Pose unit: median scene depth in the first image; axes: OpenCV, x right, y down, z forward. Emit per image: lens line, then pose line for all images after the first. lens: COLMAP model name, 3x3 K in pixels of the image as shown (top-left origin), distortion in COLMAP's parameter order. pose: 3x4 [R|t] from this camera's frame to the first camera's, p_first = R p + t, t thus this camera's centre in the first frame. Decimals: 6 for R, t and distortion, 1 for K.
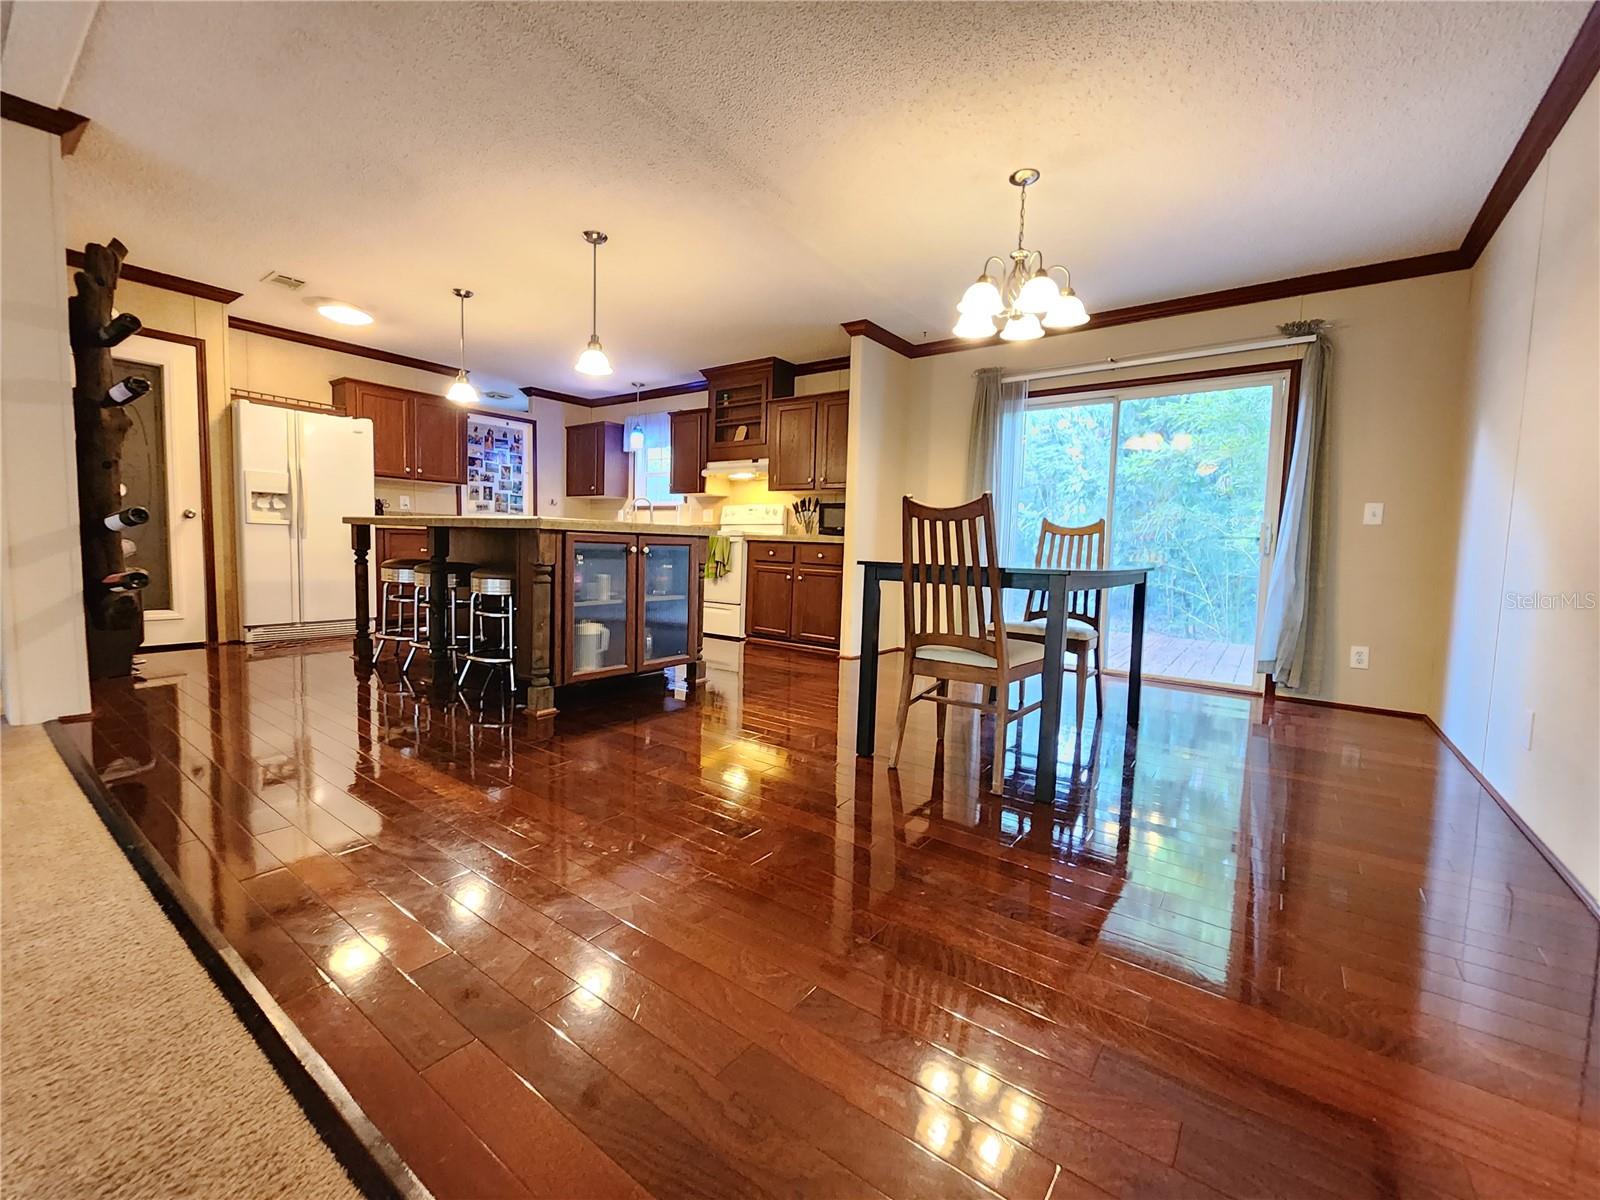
lens RADIAL K [[656.4, 0, 803.0], [0, 656.4, 591.0], [0, 0, 1]] dist [0.001657, -0.000303]
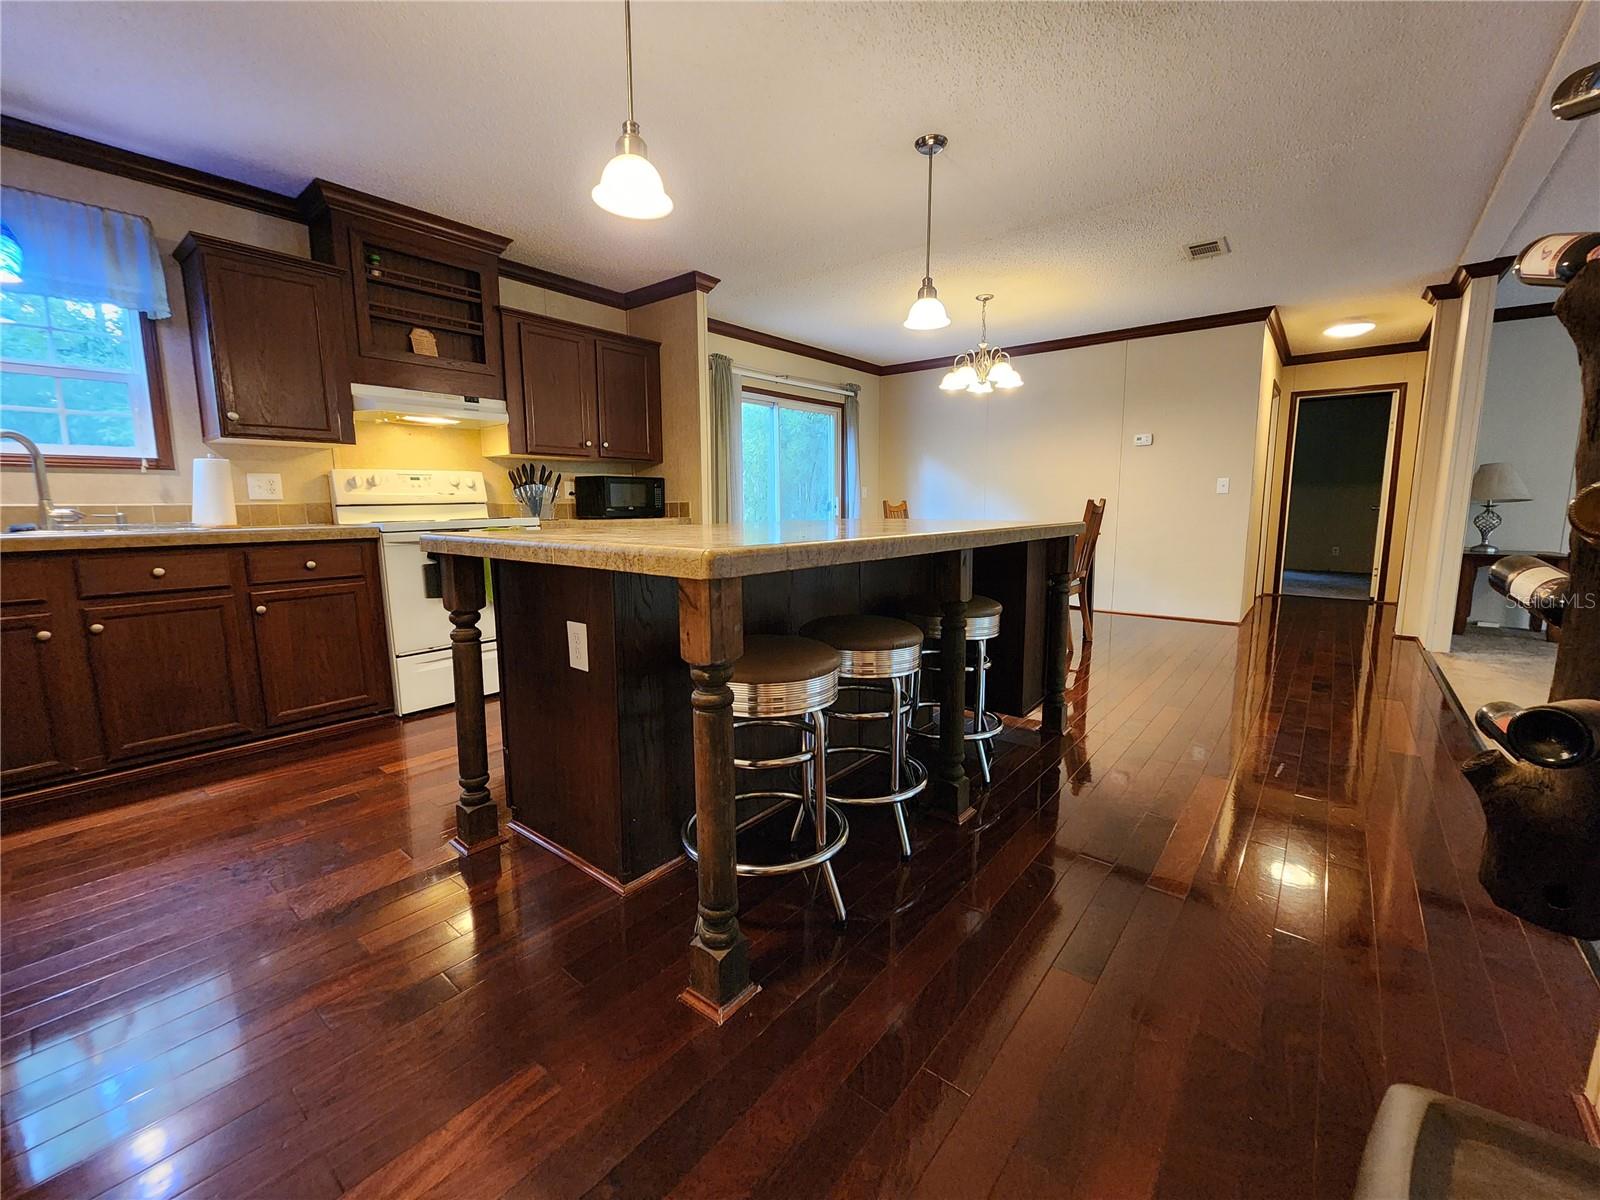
lens RADIAL K [[659.2, 0, 803.6], [0, 659.2, 595.9], [0, 0, 1]] dist [0.002354, -0.001242]
pose [[0.047347, -0.170538, 0.984213, -0.743275], [0.078349, 0.982916, 0.166544, -0.105816], [-0.995801, 0.069227, 0.059900, 0.728319]]
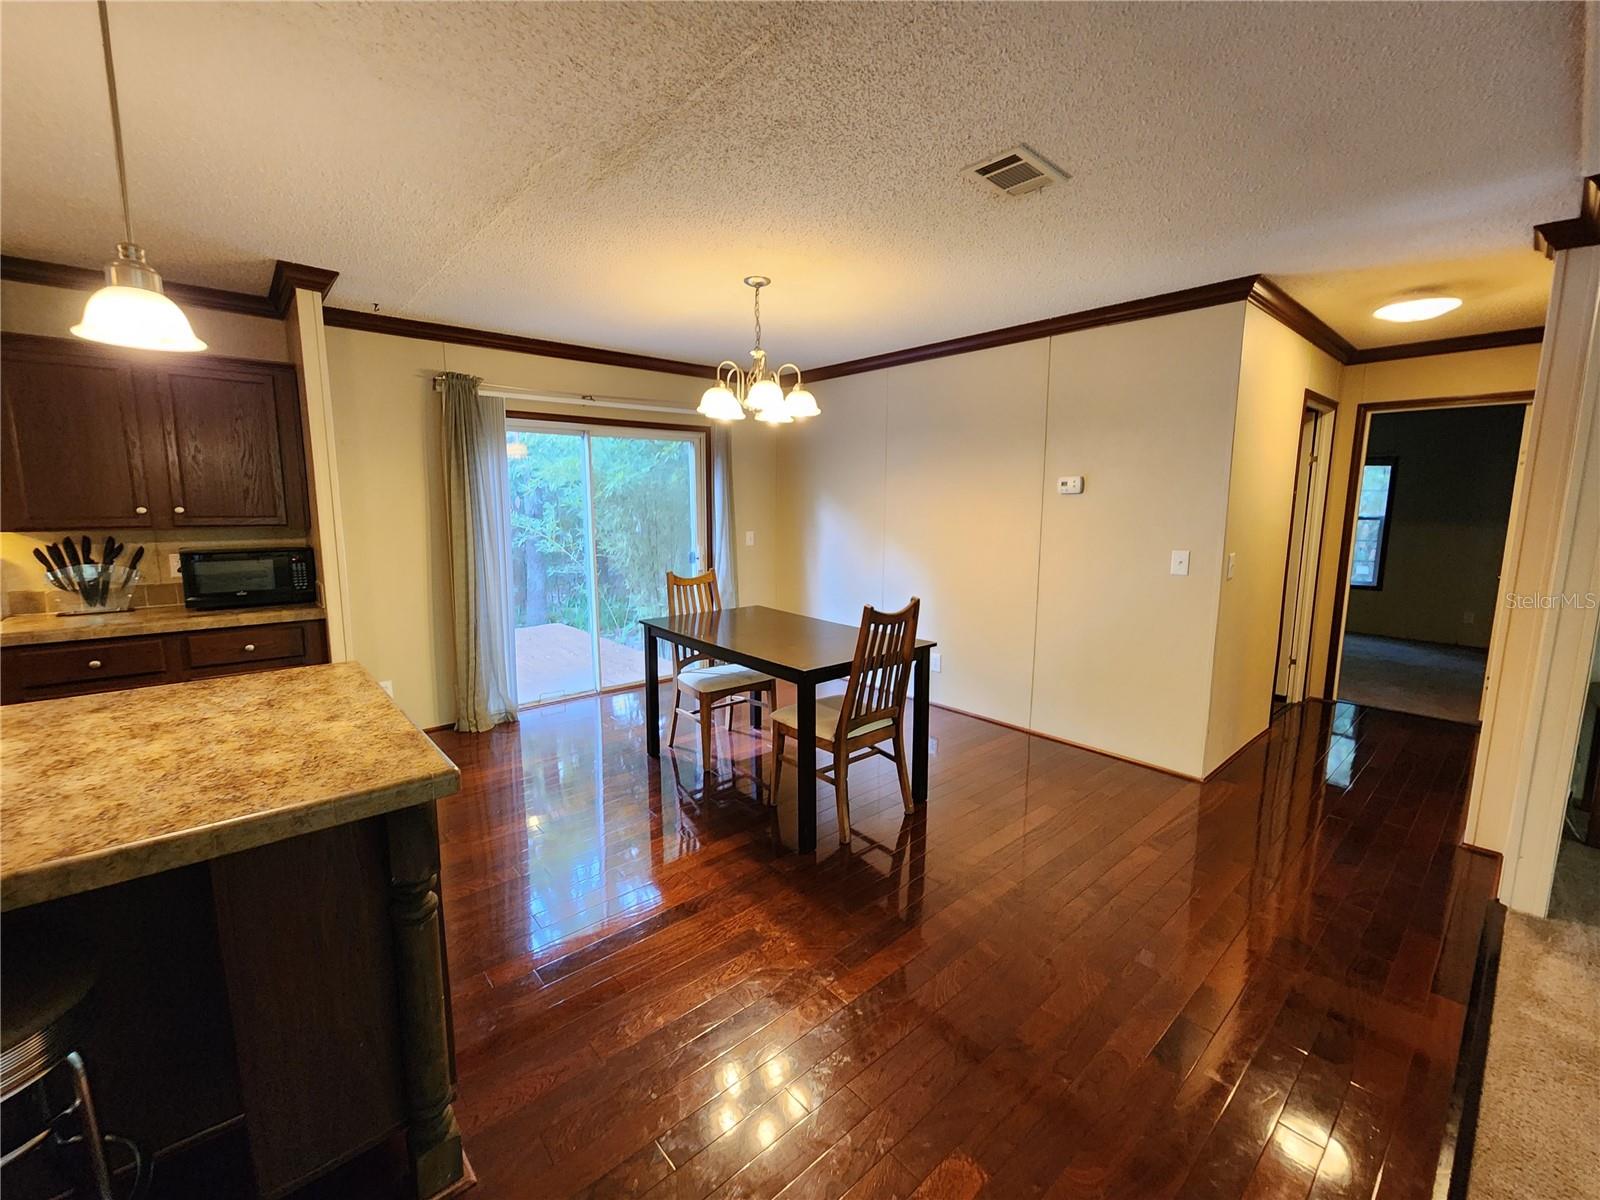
lens RADIAL K [[659.2, 0, 803.6], [0, 659.2, 595.9], [0, 0, 1]] dist [0.002354, -0.001242]
pose [[0.215589, -0.170678, 0.961452, -0.402506], [0.071590, 0.984719, 0.158756, -0.148242], [-0.973856, 0.034604, 0.224514, 0.361920]]
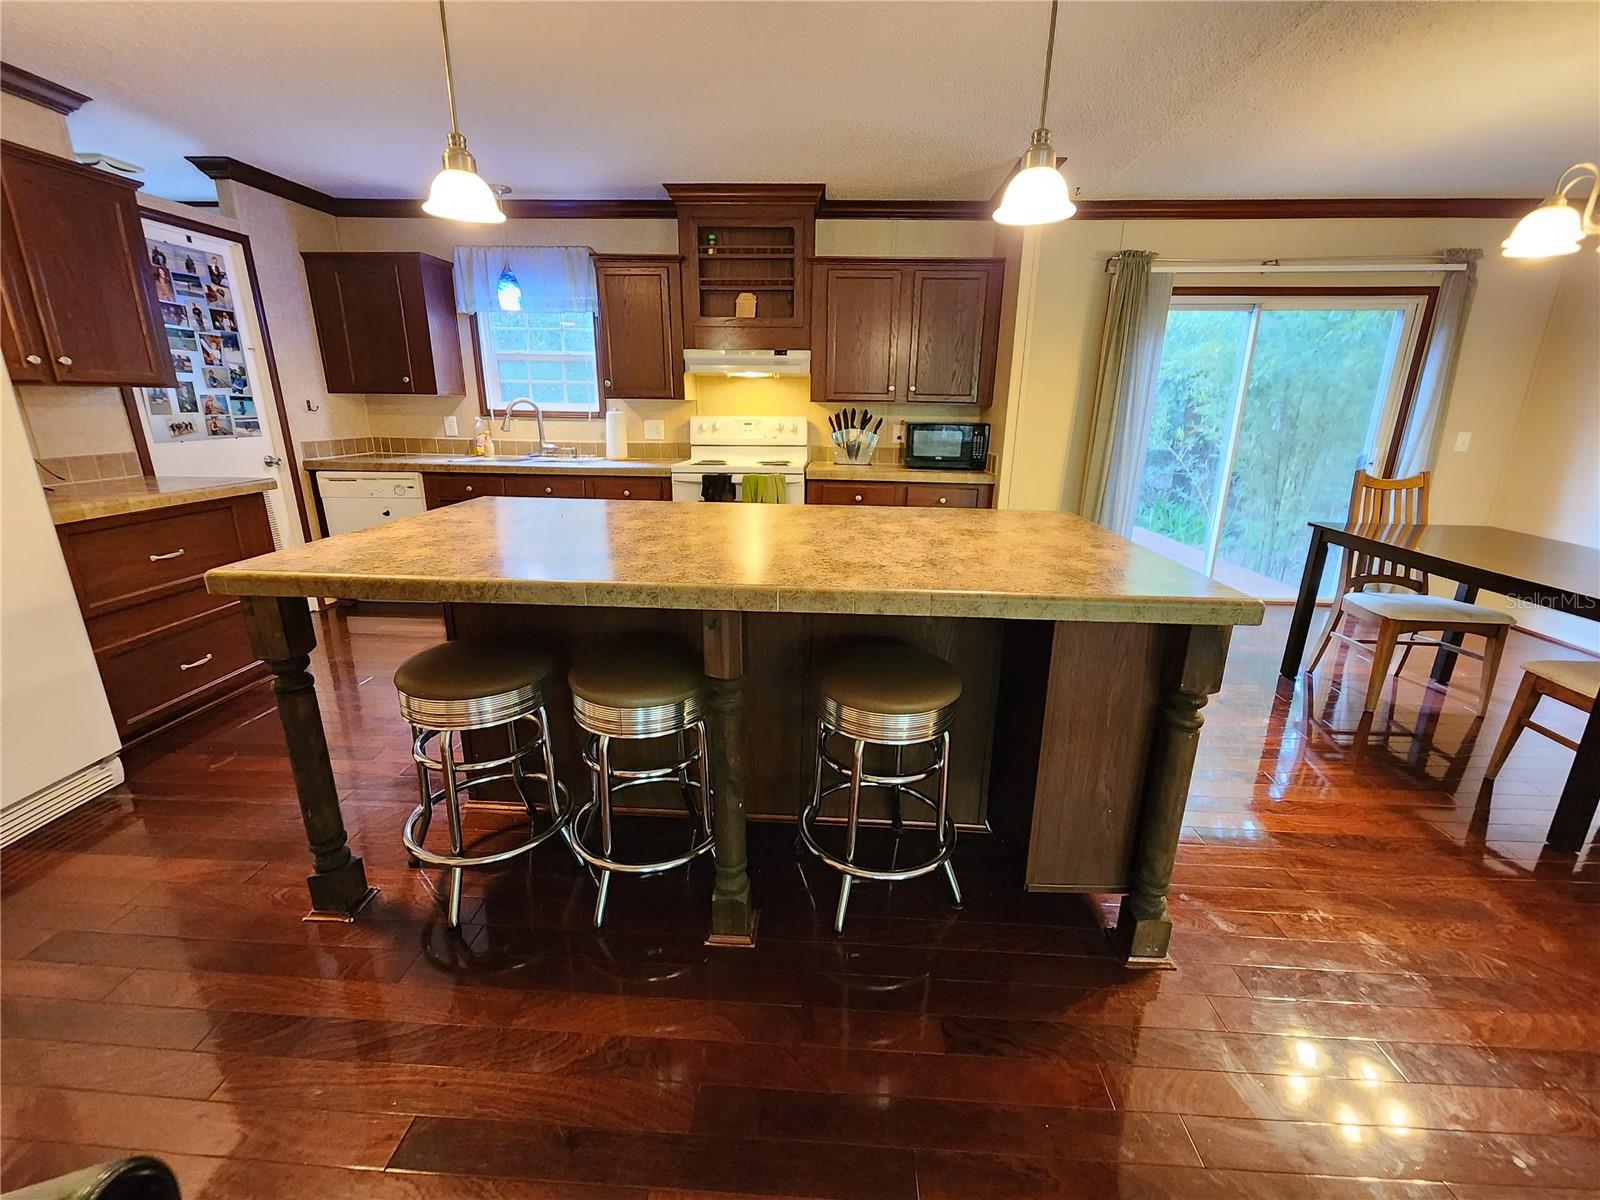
lens RADIAL K [[659.2, 0, 803.6], [0, 659.2, 595.9], [0, 0, 1]] dist [0.002354, -0.001242]
pose [[0.835476, -0.174253, 0.521168, -0.482643], [0.050747, 0.968806, 0.242569, -0.130335], [-0.547179, -0.176213, 0.818257, 0.432581]]
